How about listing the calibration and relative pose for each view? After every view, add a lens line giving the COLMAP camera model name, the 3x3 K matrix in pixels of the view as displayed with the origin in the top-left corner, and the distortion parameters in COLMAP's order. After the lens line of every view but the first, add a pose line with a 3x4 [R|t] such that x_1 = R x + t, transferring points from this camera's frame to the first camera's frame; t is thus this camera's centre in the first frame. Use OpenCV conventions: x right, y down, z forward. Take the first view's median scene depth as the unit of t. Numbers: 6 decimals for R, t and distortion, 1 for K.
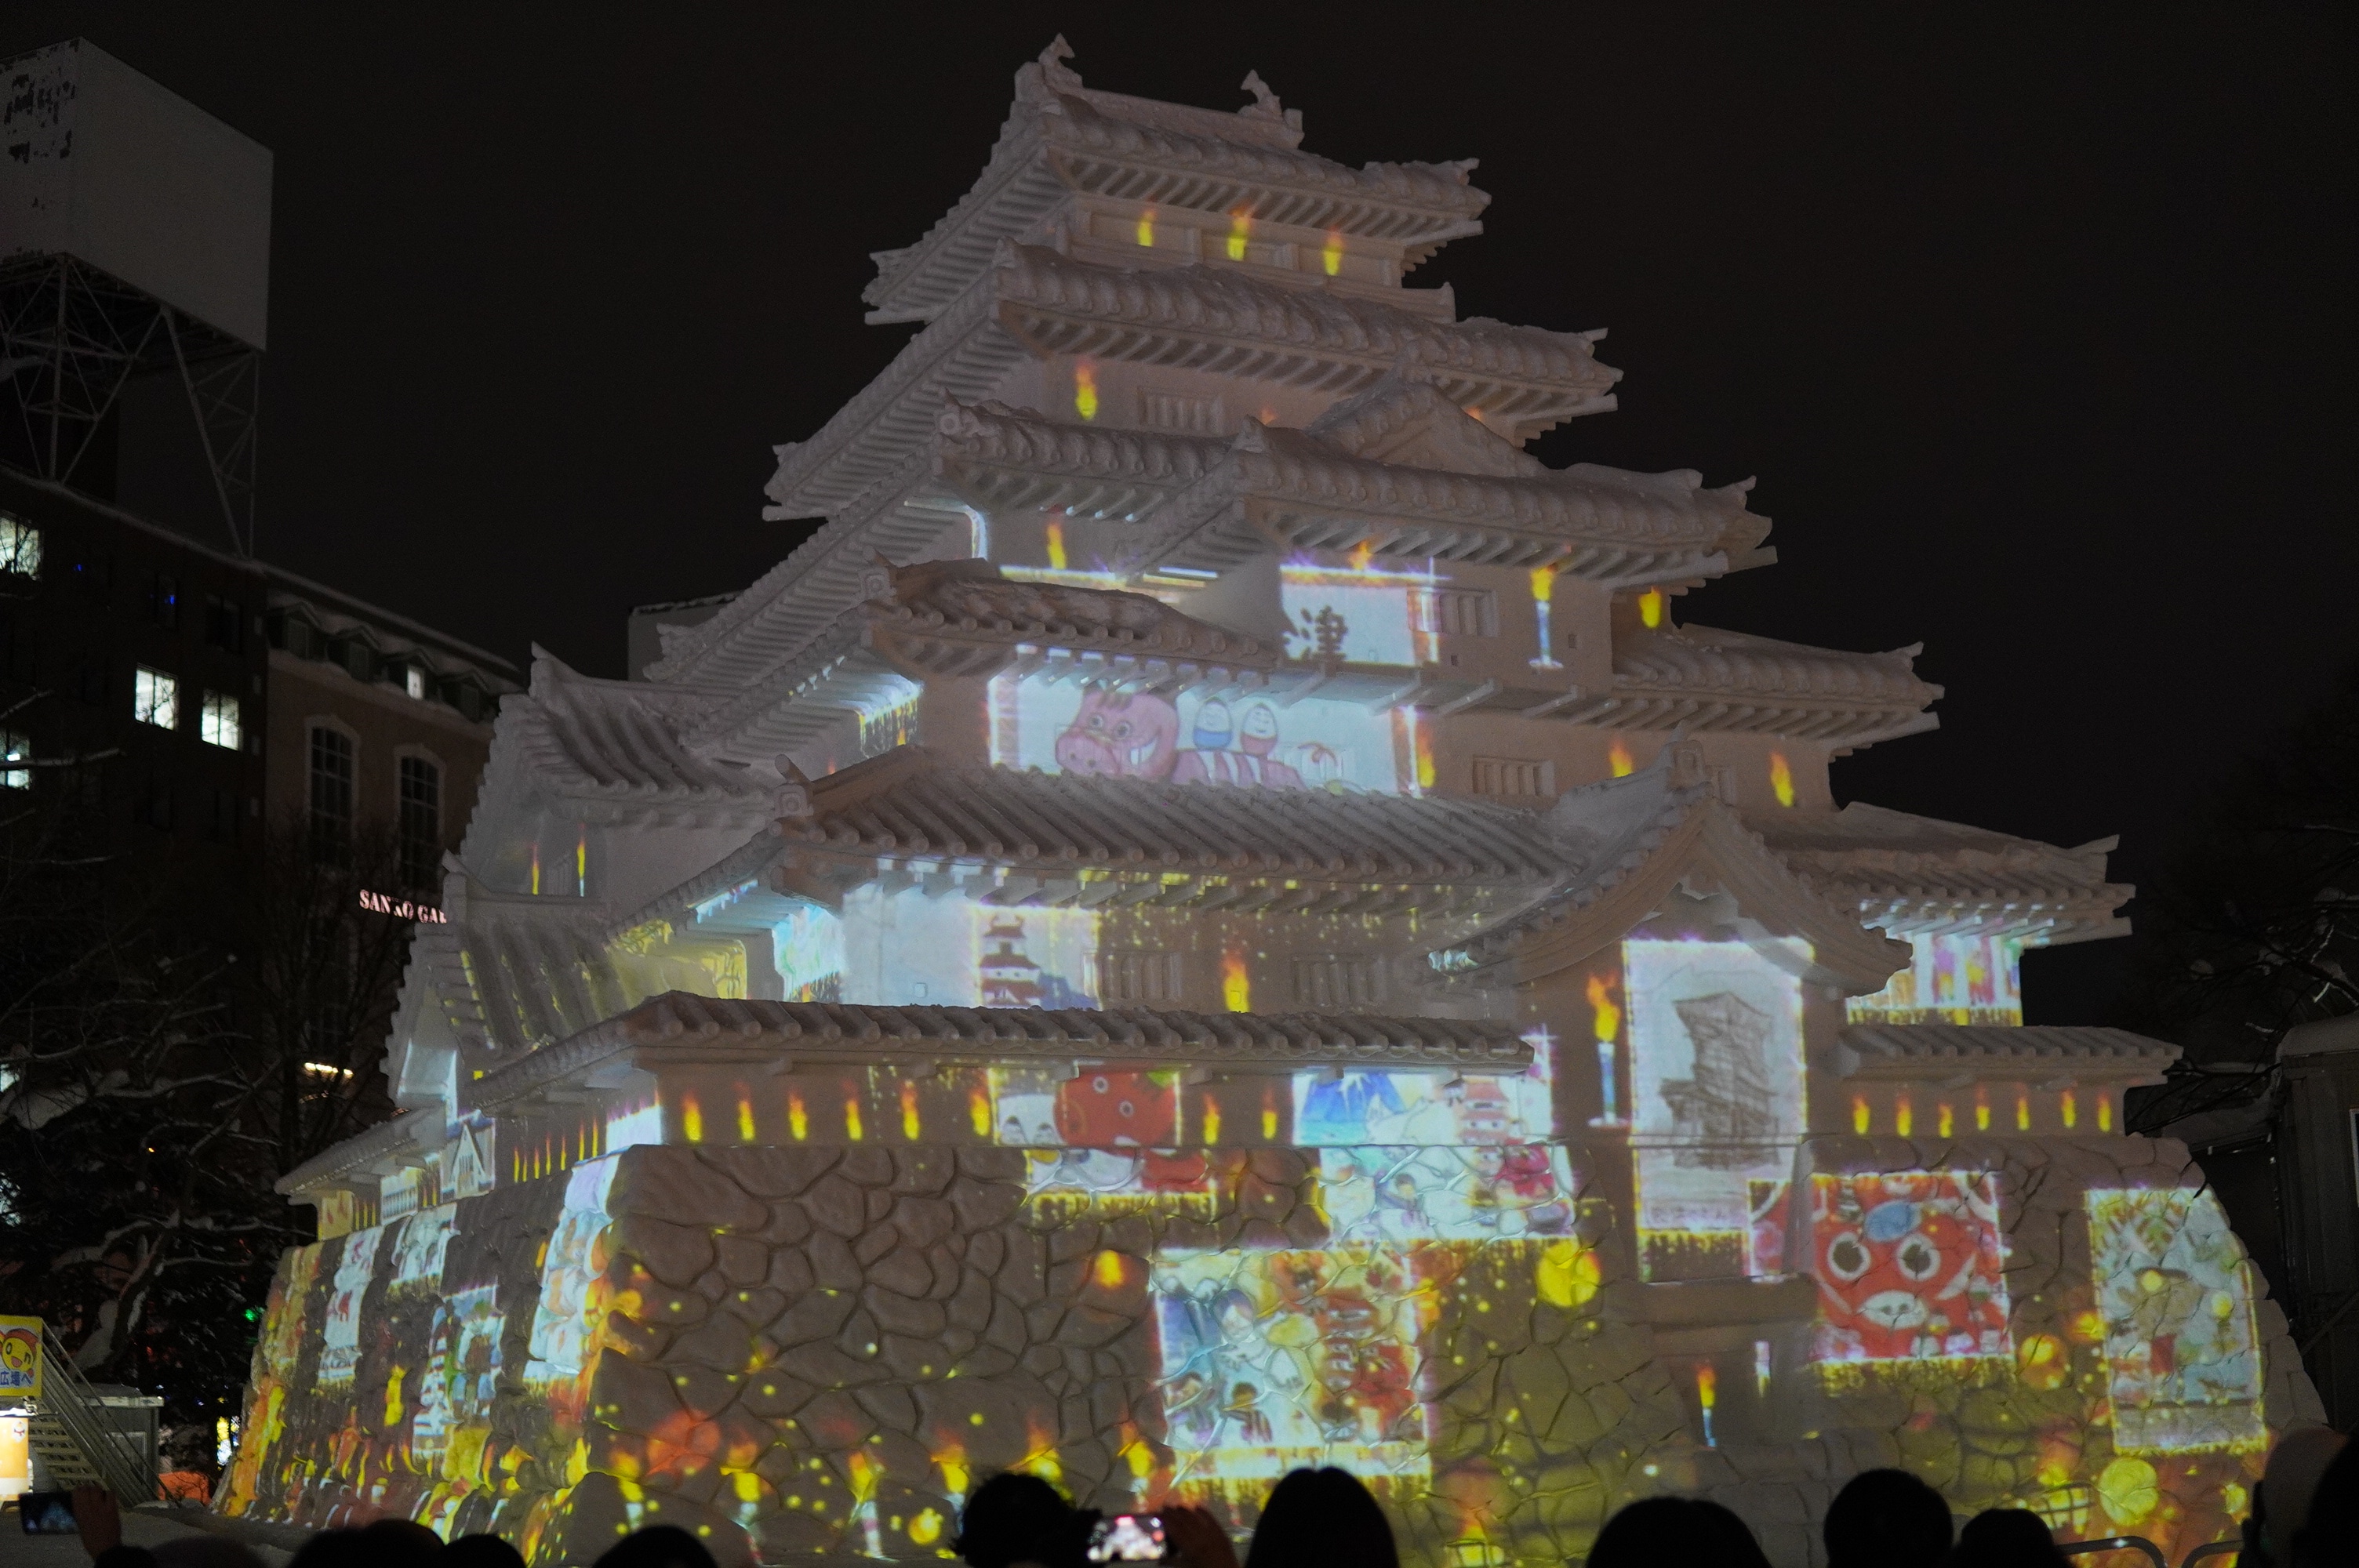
lens RADIAL K [[3096.0, 0, 1168.6], [0, 3096.0, 773.5], [0, 0, 1]] dist [-0.218139, -0.028760]
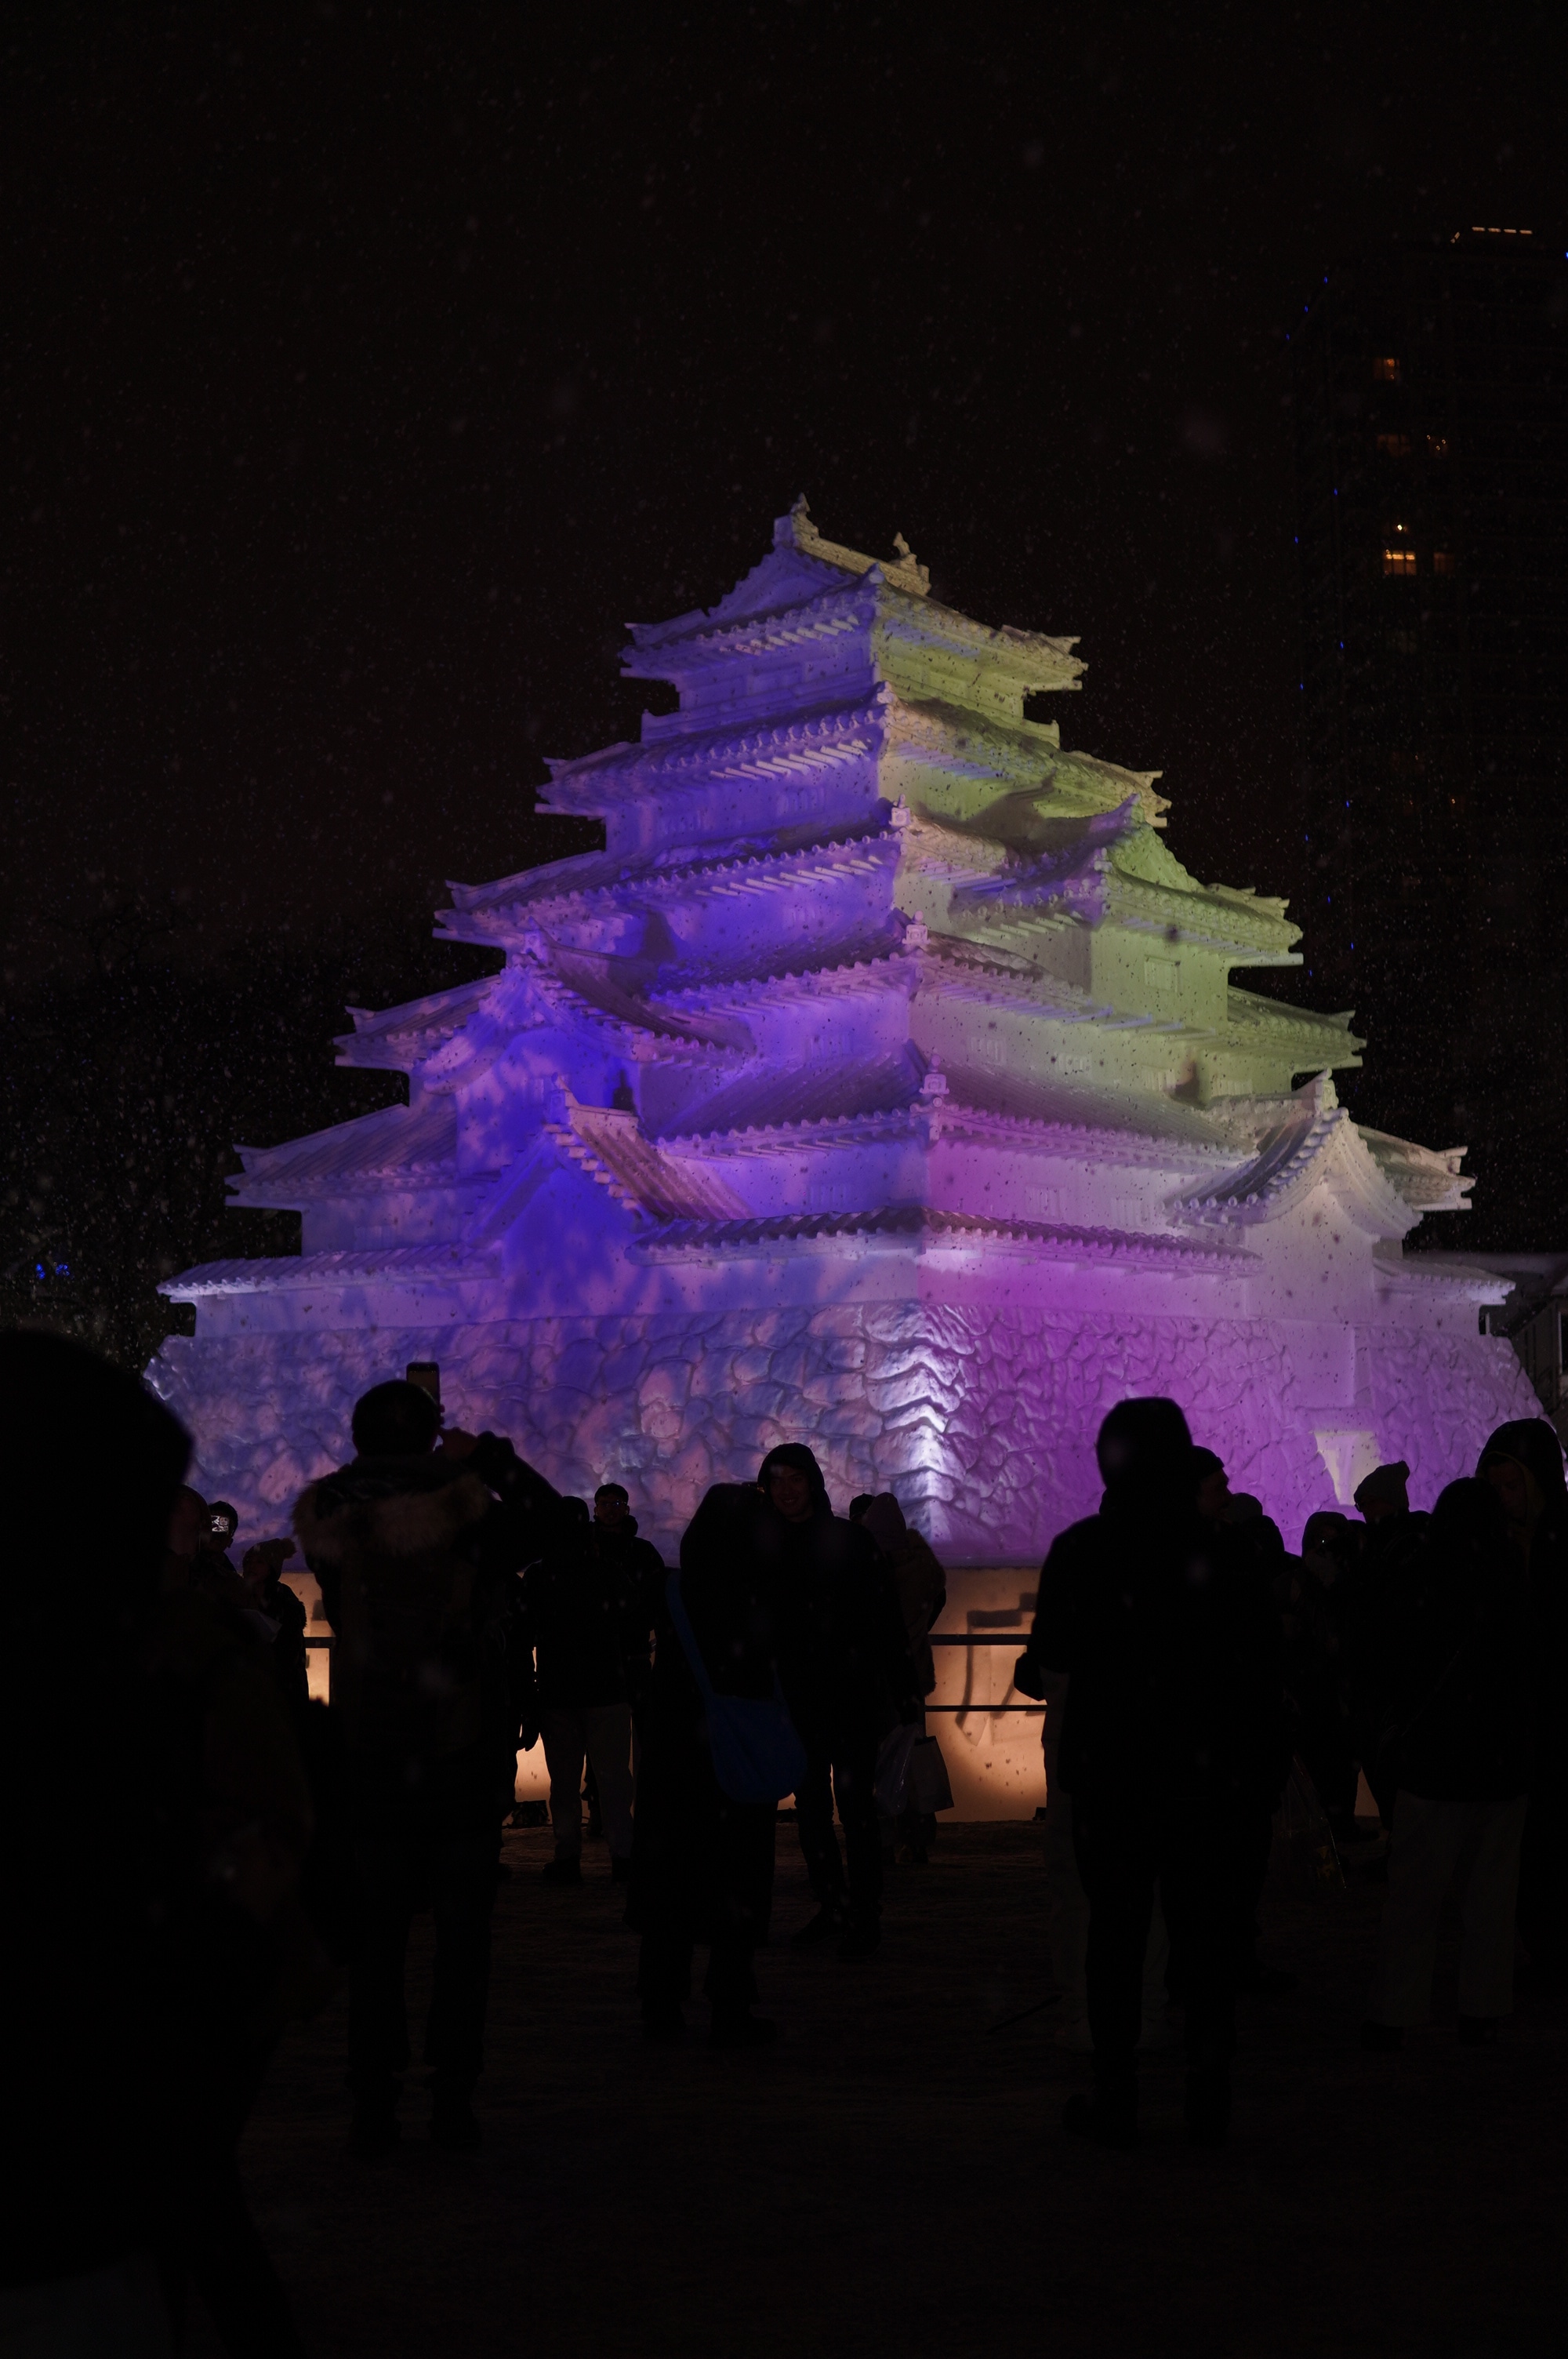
lens RADIAL K [[3098.5, 0, 908.2], [0, 3098.5, 1180.3], [0, 0, 1]] dist [-0.211530, -0.019388]
pose [[0.897701, 0.073154, 0.434489, -0.583101], [-0.112724, 0.991434, 0.065974, -0.031912], [-0.425941, -0.108202, 0.898257, -0.302959]]
